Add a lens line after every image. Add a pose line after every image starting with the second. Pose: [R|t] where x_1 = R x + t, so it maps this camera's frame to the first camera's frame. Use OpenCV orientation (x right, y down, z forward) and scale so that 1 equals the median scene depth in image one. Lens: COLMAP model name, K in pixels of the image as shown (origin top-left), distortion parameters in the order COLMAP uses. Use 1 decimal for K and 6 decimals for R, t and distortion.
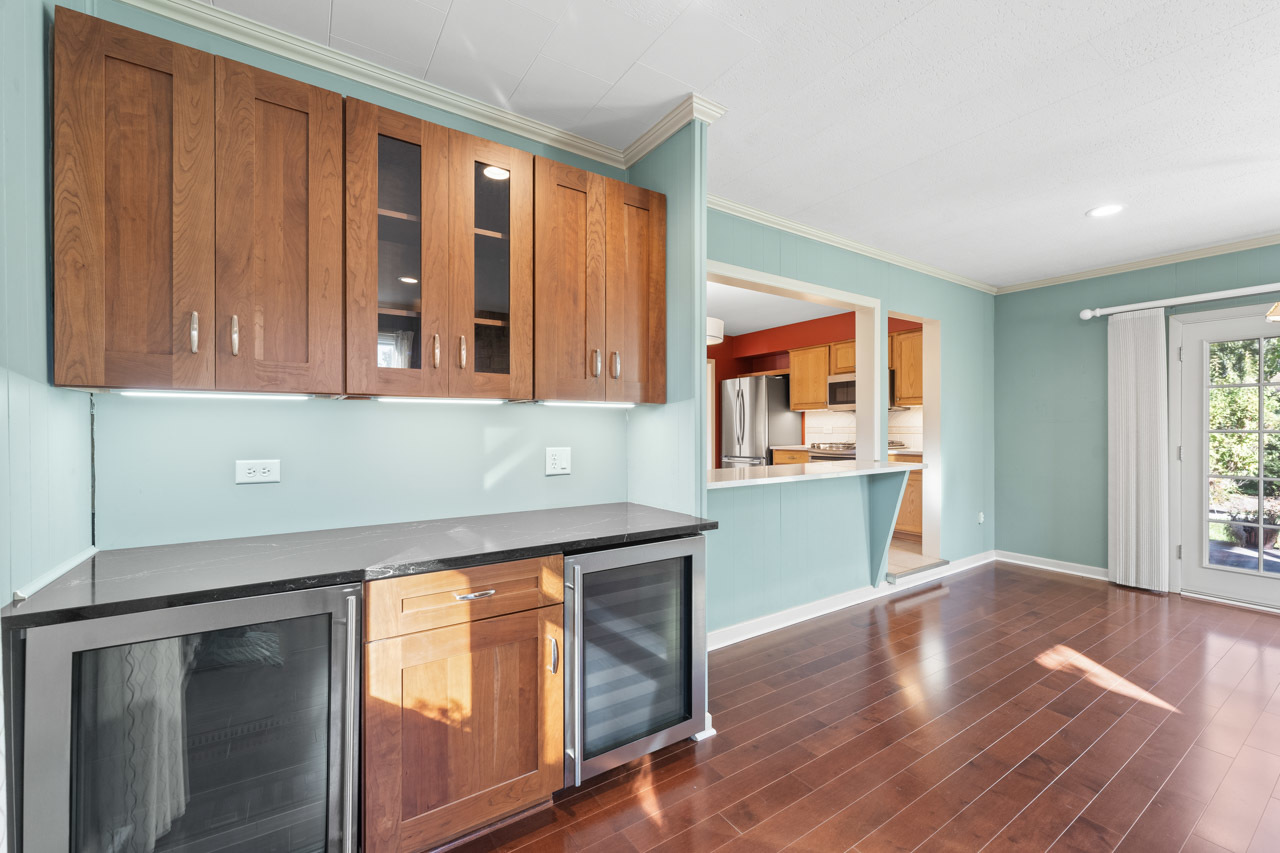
lens RADIAL K [[522.4, 0, 636.4], [0, 522.4, 429.8], [0, 0, 1]] dist [-0.000058, 0.000442]
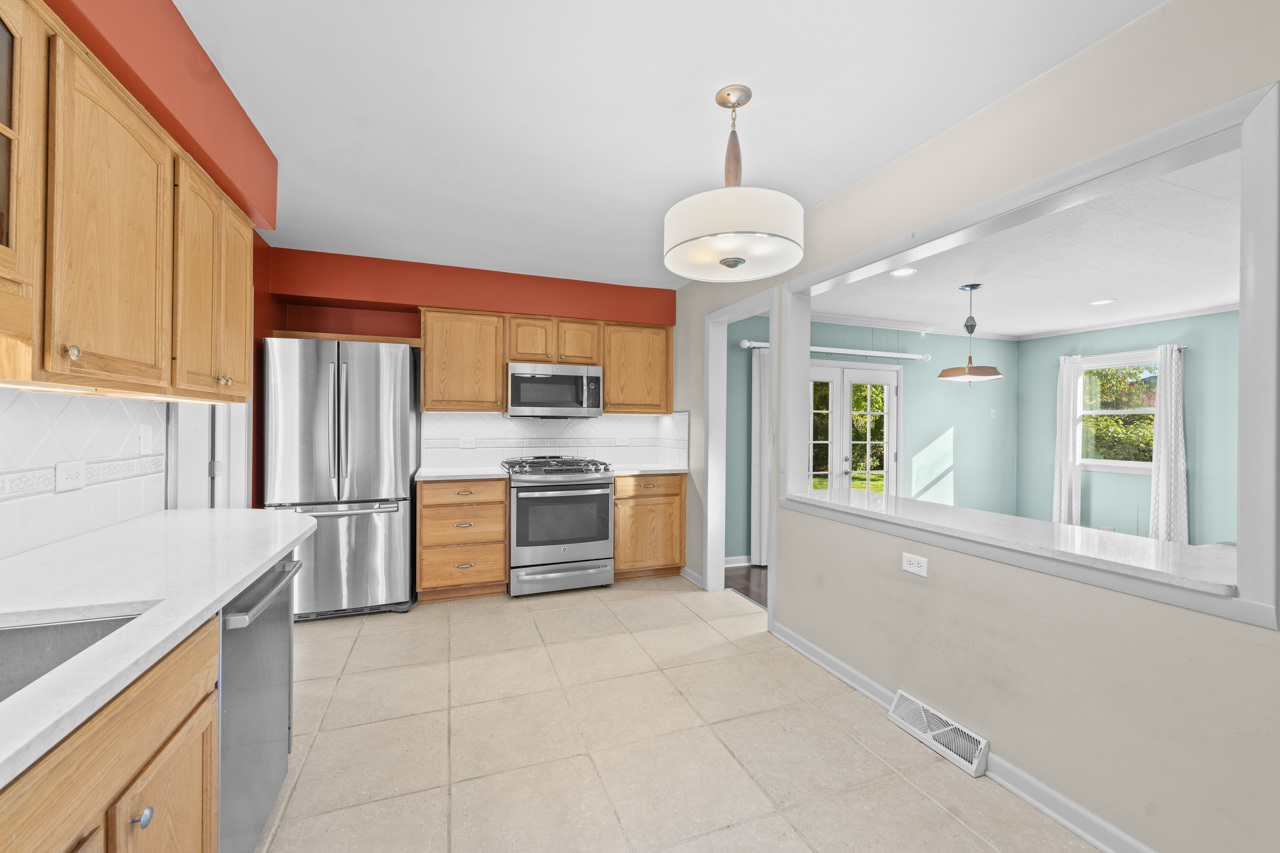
lens RADIAL K [[513.5, 0, 640.0], [0, 513.5, 426.5], [0, 0, 1]] dist [0.001755, 0.000052]
pose [[0.225278, 0.000106, 0.974294, -0.735941], [-0.008476, 0.999962, 0.001851, -0.079280], [-0.974258, -0.008675, 0.225271, 2.215936]]
